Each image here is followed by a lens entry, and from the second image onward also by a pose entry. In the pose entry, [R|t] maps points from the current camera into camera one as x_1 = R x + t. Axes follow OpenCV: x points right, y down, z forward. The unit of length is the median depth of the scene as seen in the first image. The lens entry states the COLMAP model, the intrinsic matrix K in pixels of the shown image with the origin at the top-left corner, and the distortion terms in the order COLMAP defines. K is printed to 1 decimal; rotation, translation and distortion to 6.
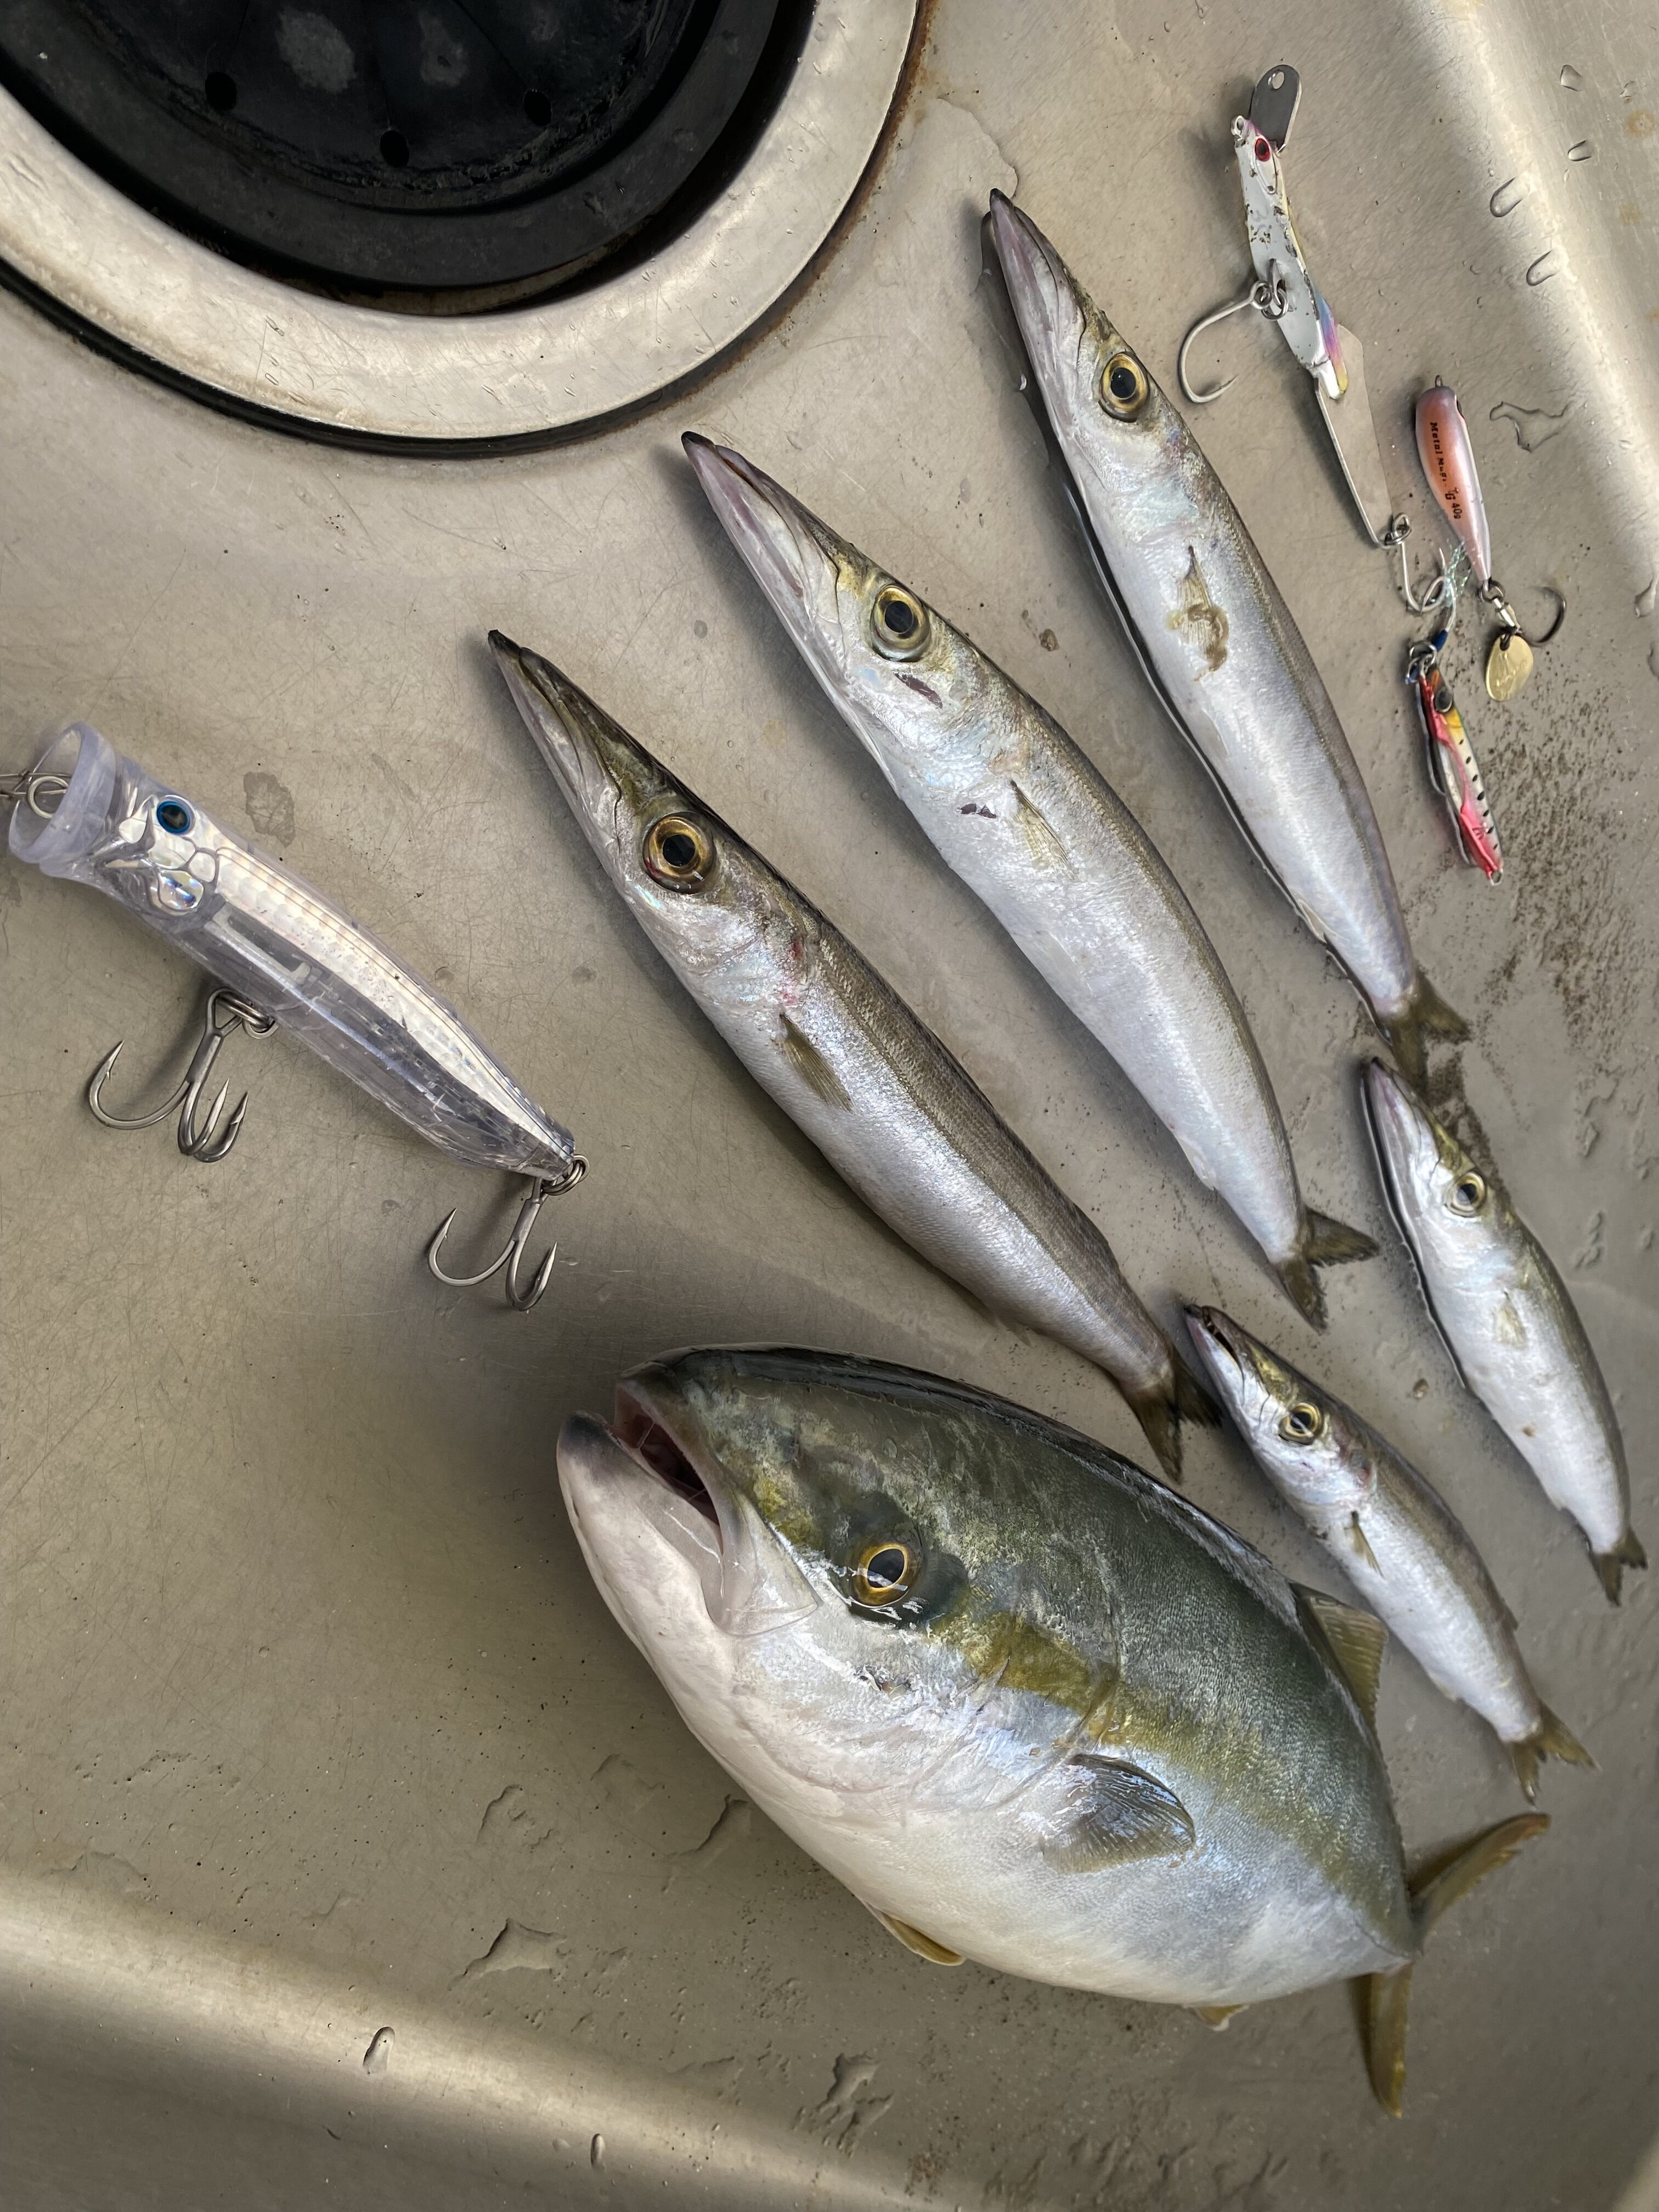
lens RADIAL K [[1752.2, 0, 829.5], [0, 1752.2, 1106.0], [0, 0, 1]] dist [0.063294, -0.133621]
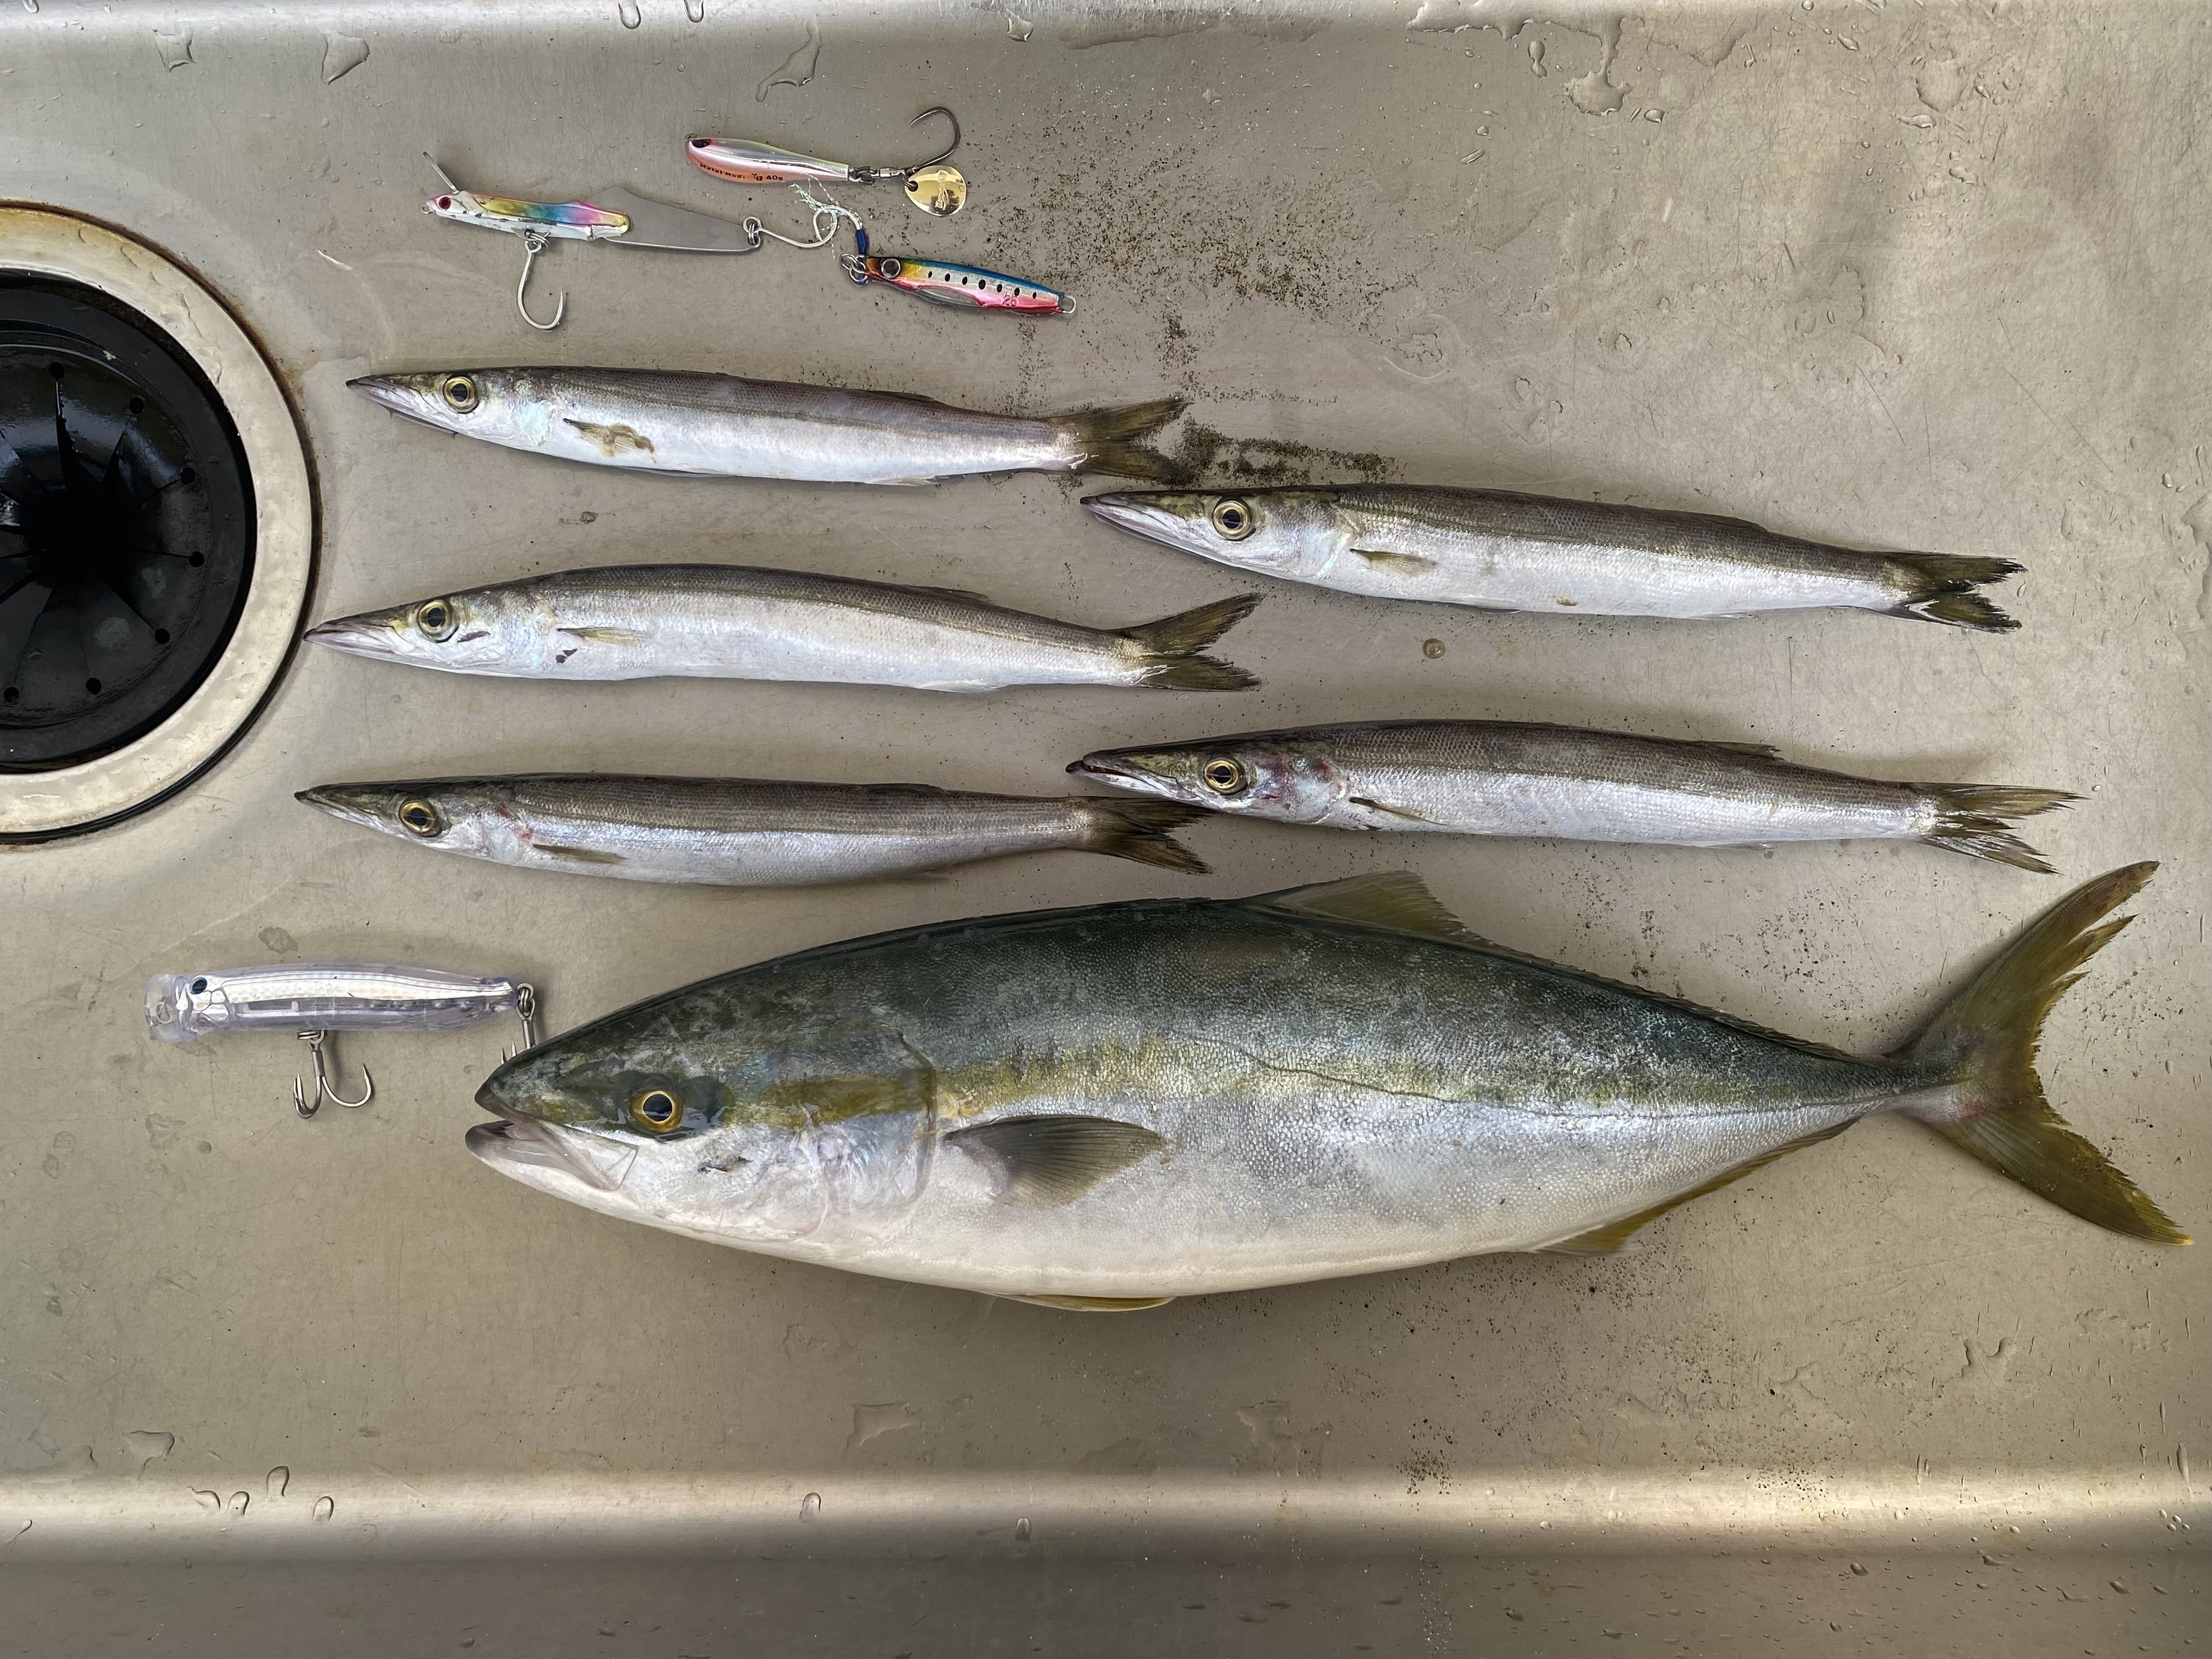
lens RADIAL K [[1752.2, 0, 1106.0], [0, 1752.2, 829.5], [0, 0, 1]] dist [0.063294, -0.133621]
pose [[0.555514, -0.574705, -0.600931, 1.258431], [0.549526, 0.796126, -0.253388, 0.640901], [0.624040, -0.189466, 0.758074, 0.098296]]
